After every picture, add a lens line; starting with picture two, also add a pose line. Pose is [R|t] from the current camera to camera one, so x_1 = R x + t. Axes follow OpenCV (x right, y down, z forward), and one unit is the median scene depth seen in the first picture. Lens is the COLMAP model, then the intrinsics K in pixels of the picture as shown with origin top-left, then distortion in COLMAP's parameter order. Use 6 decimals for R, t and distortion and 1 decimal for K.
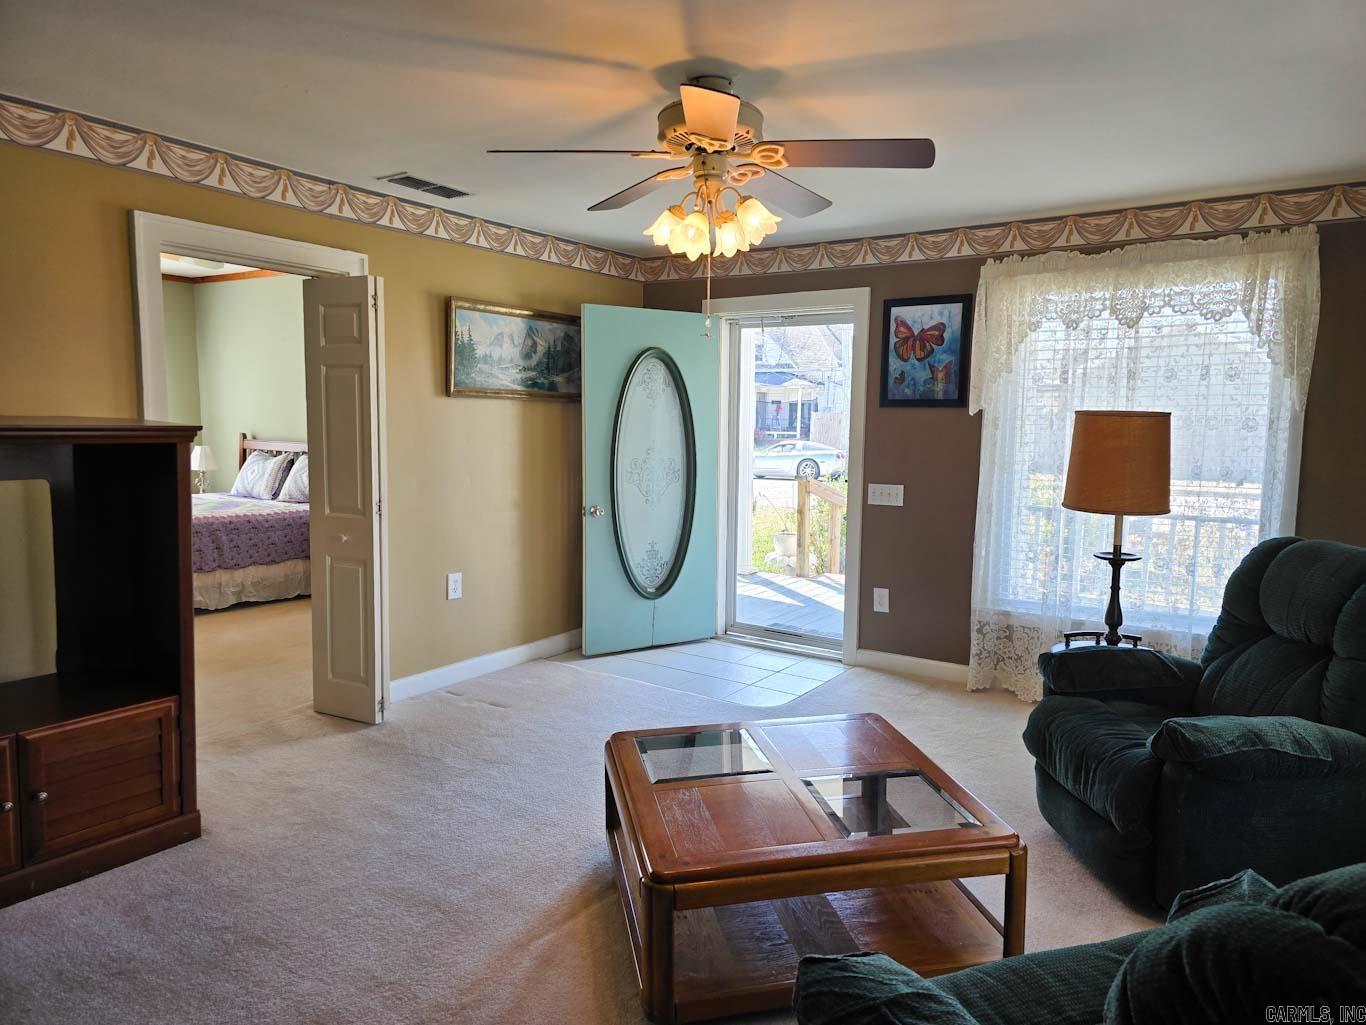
lens RADIAL K [[900.1, 0, 689.0], [0, 900.1, 521.5], [0, 0, 1]] dist [0.084896, -0.079761]
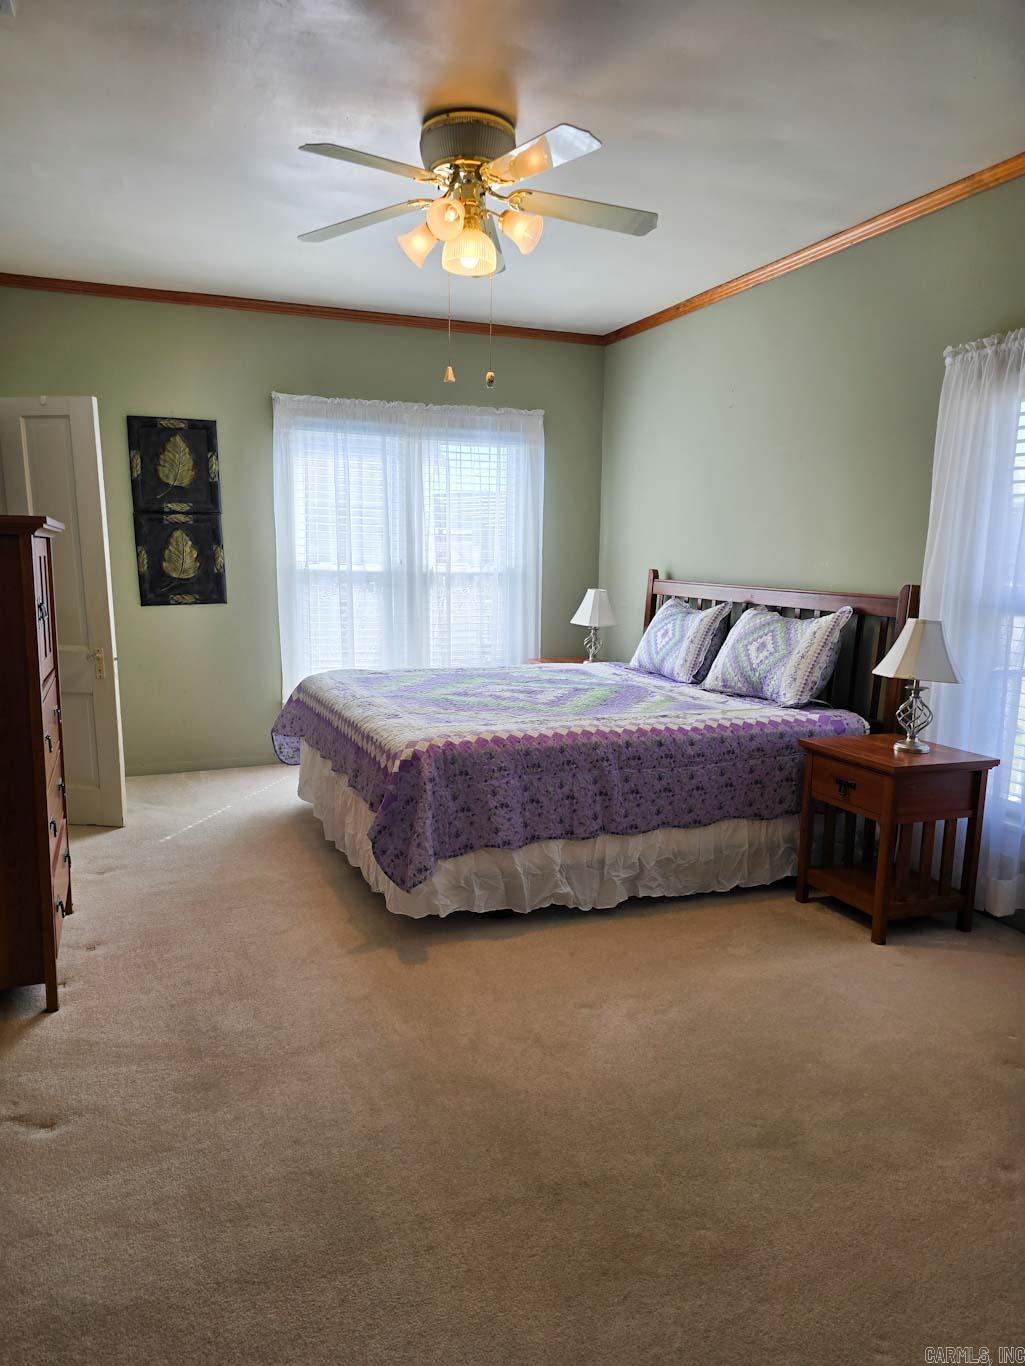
lens RADIAL K [[900.1, 0, 512.5], [0, 900.1, 683.0], [0, 0, 1]] dist [0.084896, -0.079761]
pose [[0.829882, 0.073845, -0.553030, -0.236752], [-0.059654, 0.997265, 0.043646, -0.043549], [0.554740, -0.003231, 0.832017, 0.463391]]
